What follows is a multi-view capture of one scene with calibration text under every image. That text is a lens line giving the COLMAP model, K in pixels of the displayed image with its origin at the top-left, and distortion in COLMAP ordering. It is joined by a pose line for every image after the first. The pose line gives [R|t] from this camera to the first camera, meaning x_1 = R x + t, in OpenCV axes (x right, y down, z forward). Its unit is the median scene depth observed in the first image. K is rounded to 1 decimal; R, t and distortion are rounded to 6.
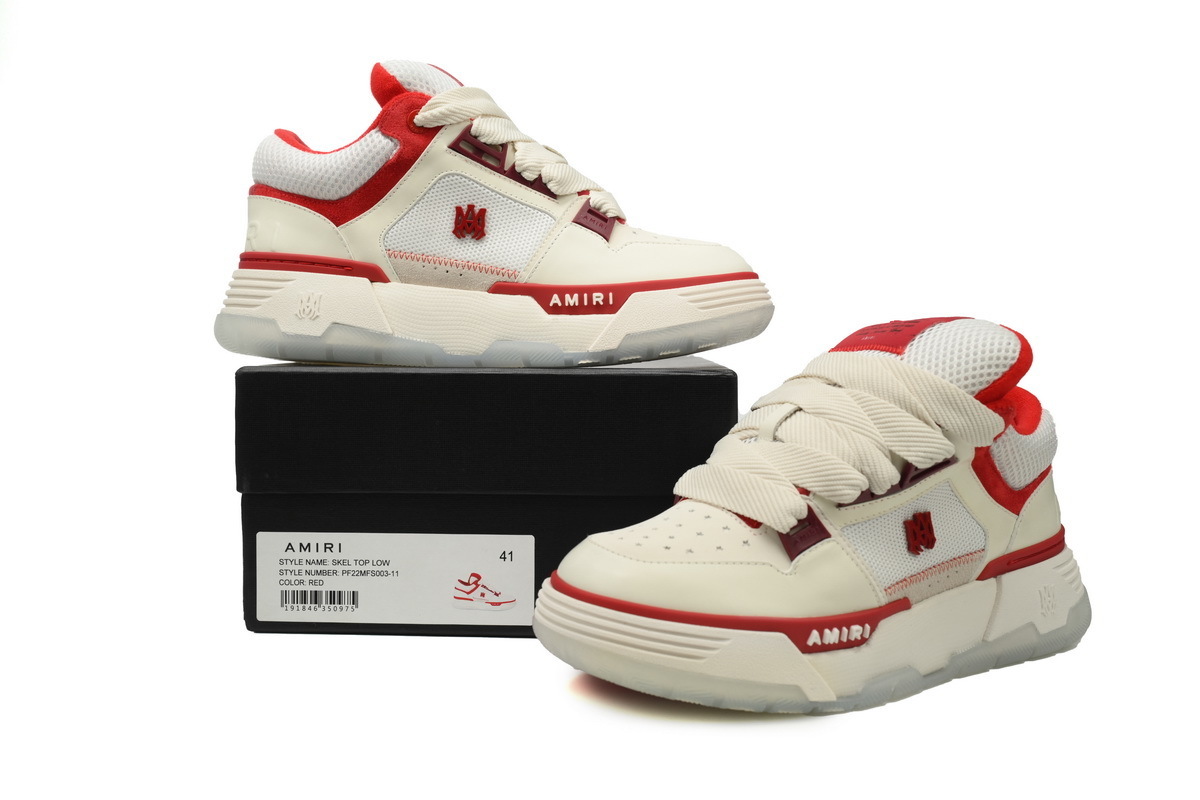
lens RADIAL K [[1168.8, 0, 607.5], [0, 1168.8, 393.6], [0, 0, 1]] dist [-0.063448, 0.000000]
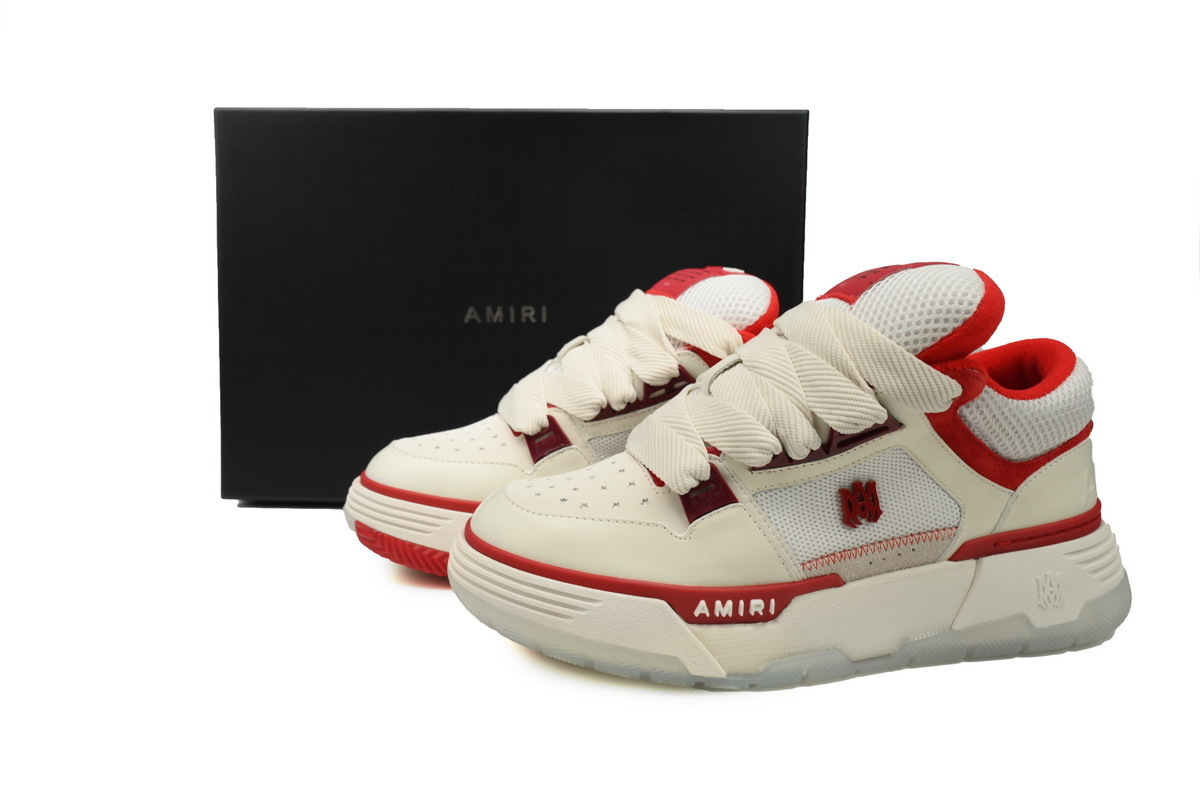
lens RADIAL K [[1038.0, 0, 588.1], [0, 1038.0, 402.3], [0, 0, 1]] dist [-0.004386, -0.006278]
pose [[0.948857, 0.047169, -0.312163, 0.326459], [-0.022841, 0.996441, 0.081139, -0.019698], [0.314879, -0.069859, 0.946557, 0.184102]]
